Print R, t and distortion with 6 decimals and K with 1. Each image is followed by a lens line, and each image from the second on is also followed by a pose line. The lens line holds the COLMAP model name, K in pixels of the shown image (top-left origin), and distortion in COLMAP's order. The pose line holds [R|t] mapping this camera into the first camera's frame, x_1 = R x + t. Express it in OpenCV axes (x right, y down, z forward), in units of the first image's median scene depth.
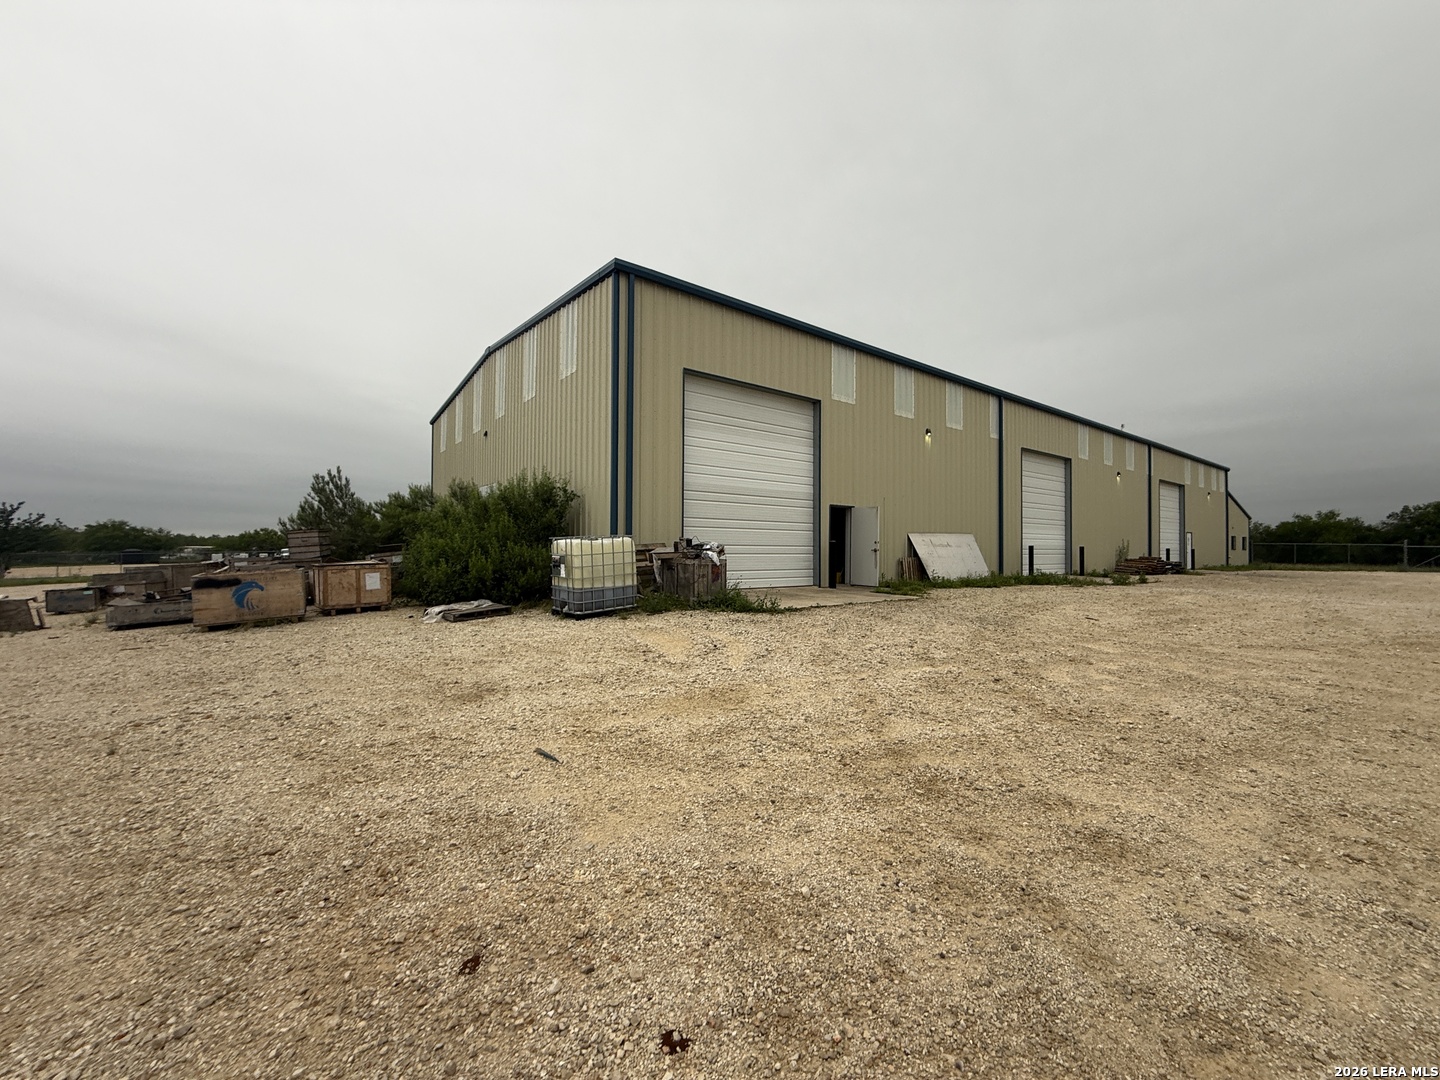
lens RADIAL K [[573.2, 0, 716.3], [0, 573.2, 539.4], [0, 0, 1]] dist [0.000307, 0.000150]
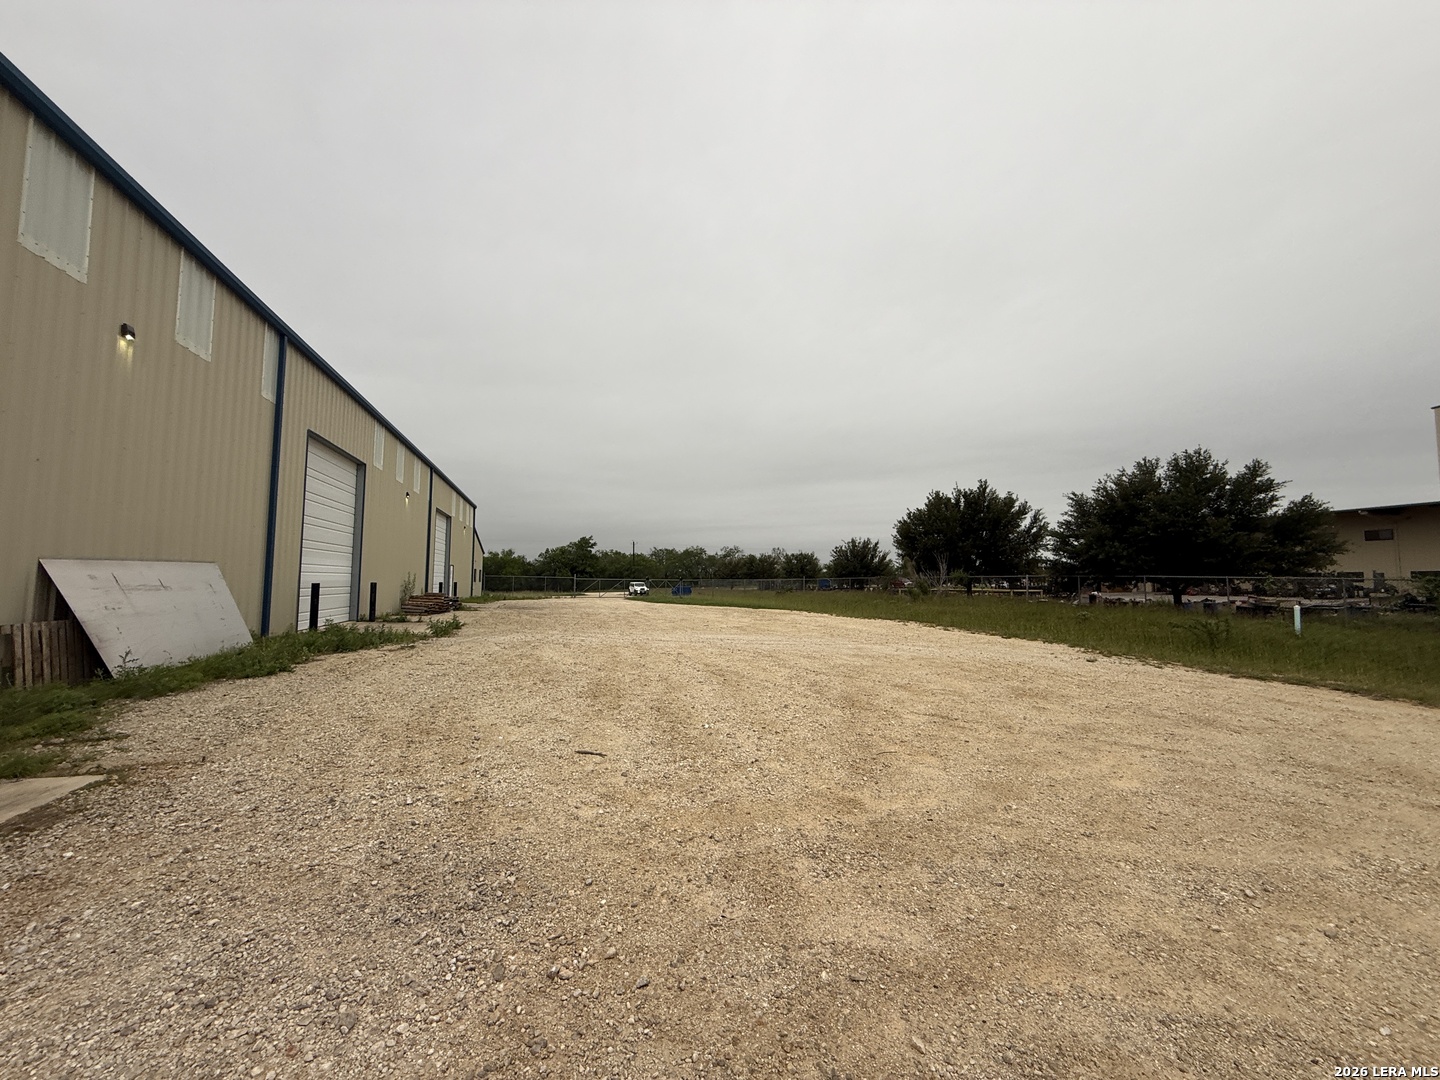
lens RADIAL K [[573.2, 0, 716.3], [0, 573.2, 539.4], [0, 0, 1]] dist [0.000307, 0.000150]
pose [[0.362884, 0.064118, 0.929626, 0.208372], [-0.019432, 0.997934, -0.061244, -0.013480], [-0.931632, 0.004160, 0.363380, 0.651501]]
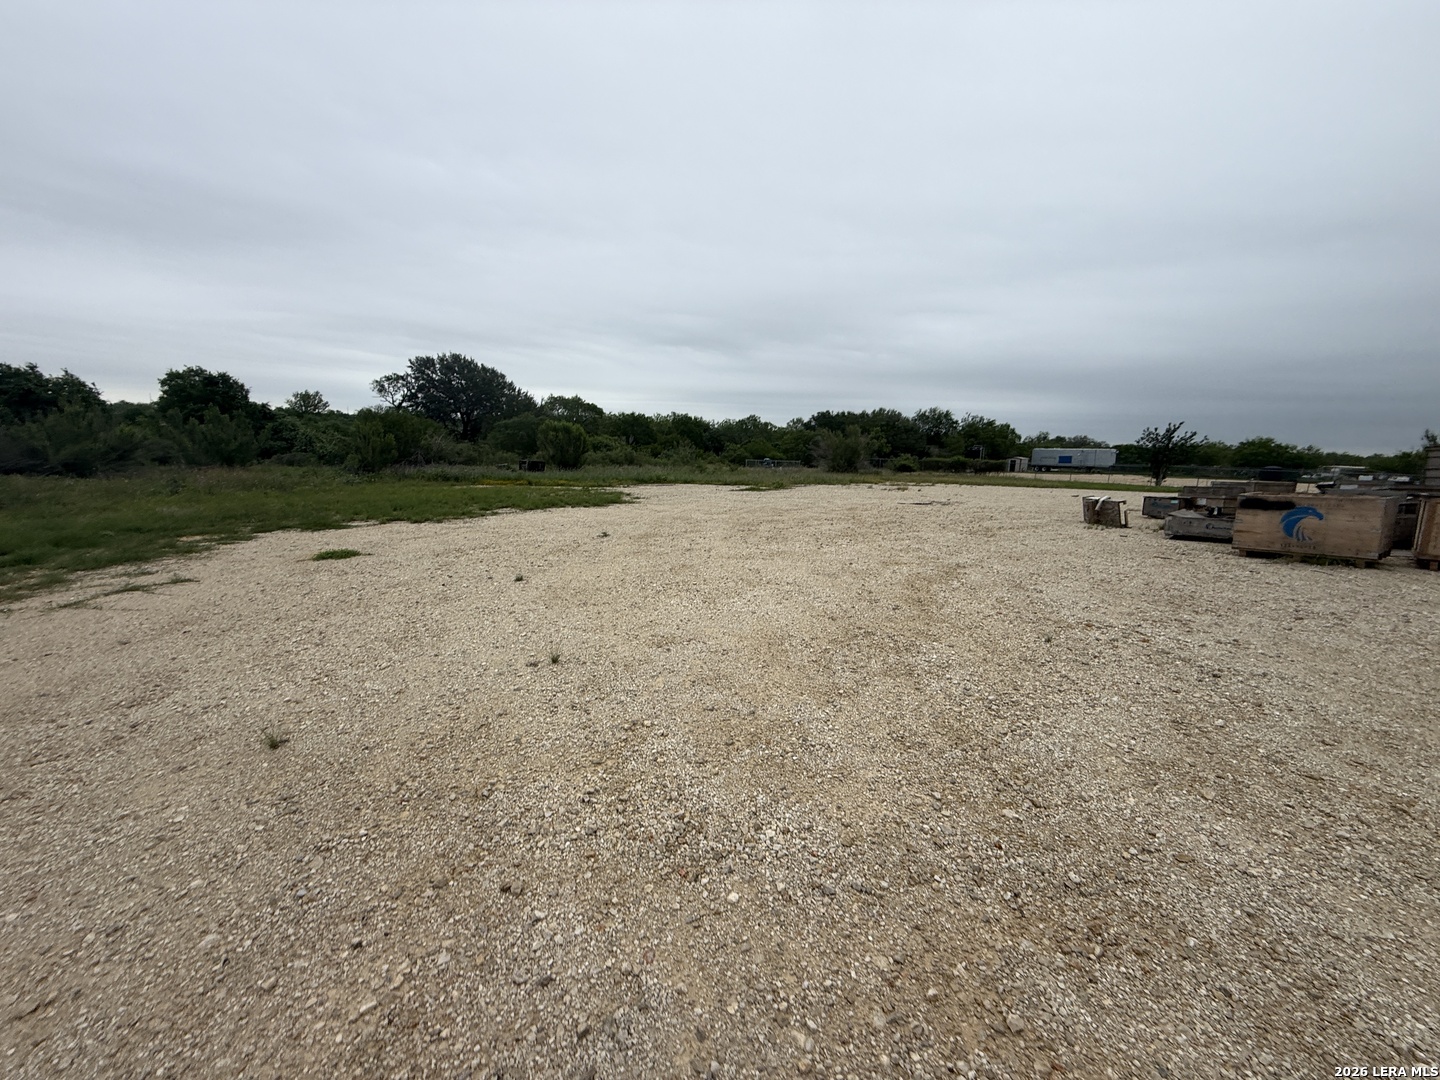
lens RADIAL K [[573.2, 0, 716.3], [0, 573.2, 539.4], [0, 0, 1]] dist [0.000307, 0.000150]
pose [[-0.001610, 0.164712, -0.986340, 0.006287], [-0.023316, 0.986067, 0.164704, 0.002890], [0.999727, 0.023263, 0.002253, 0.117686]]
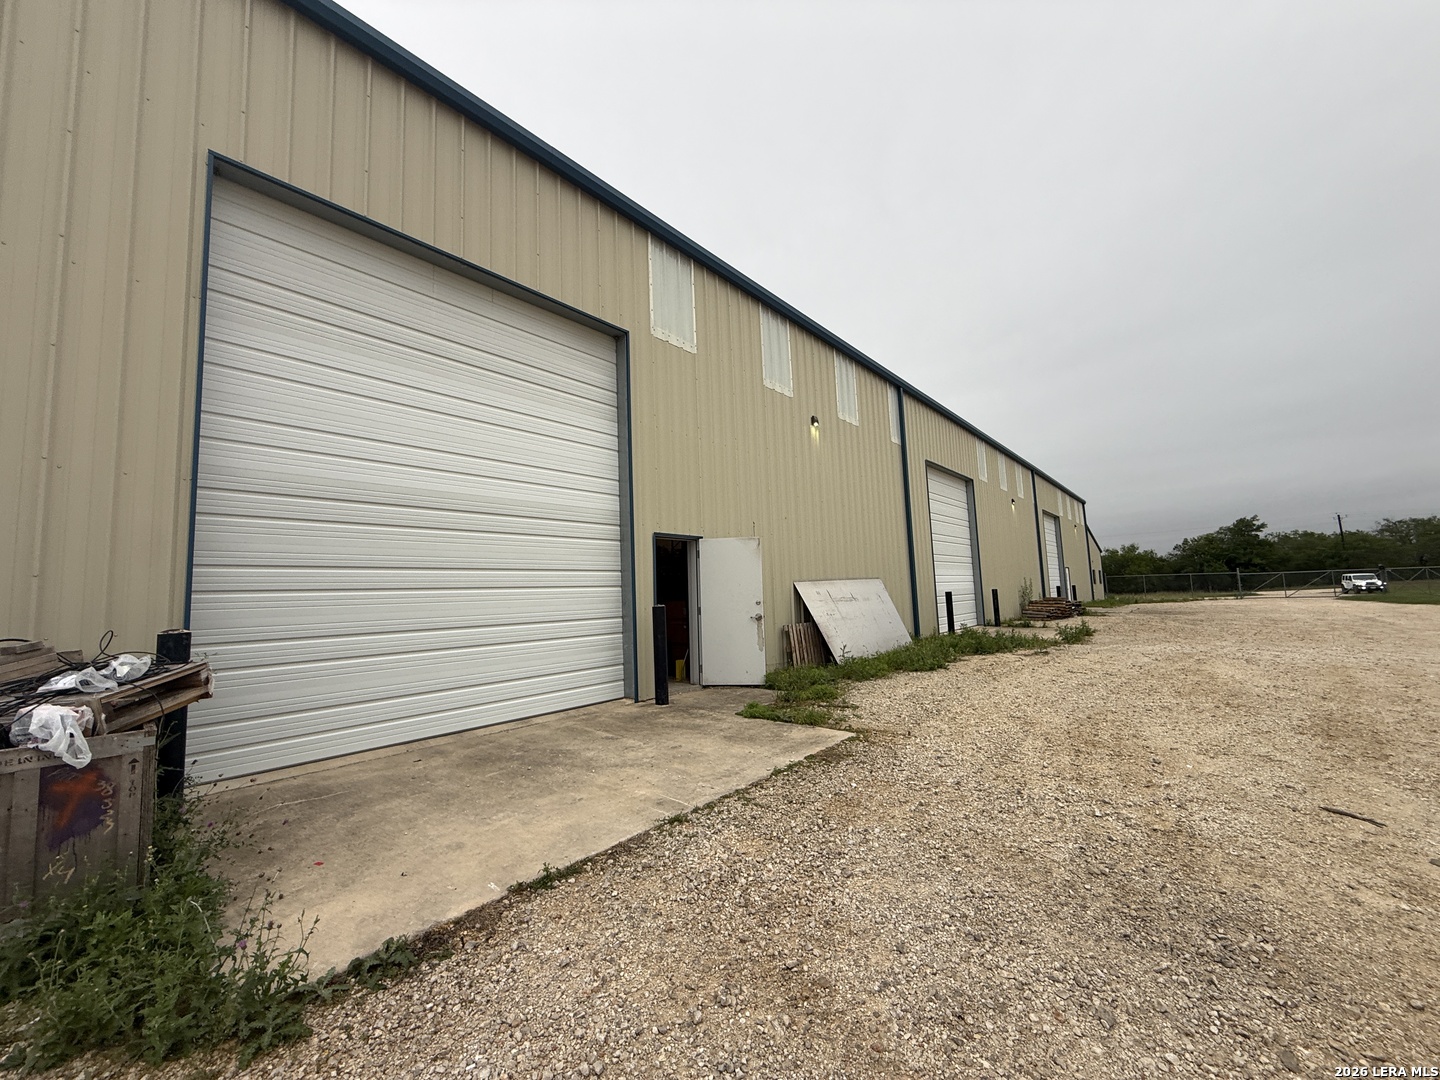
lens RADIAL K [[573.2, 0, 716.3], [0, 573.2, 539.4], [0, 0, 1]] dist [0.000307, 0.000150]
pose [[0.973962, -0.021560, 0.225685, 0.184092], [0.040781, 0.995891, -0.080854, -0.015246], [-0.223015, 0.087953, 0.970839, 0.659090]]
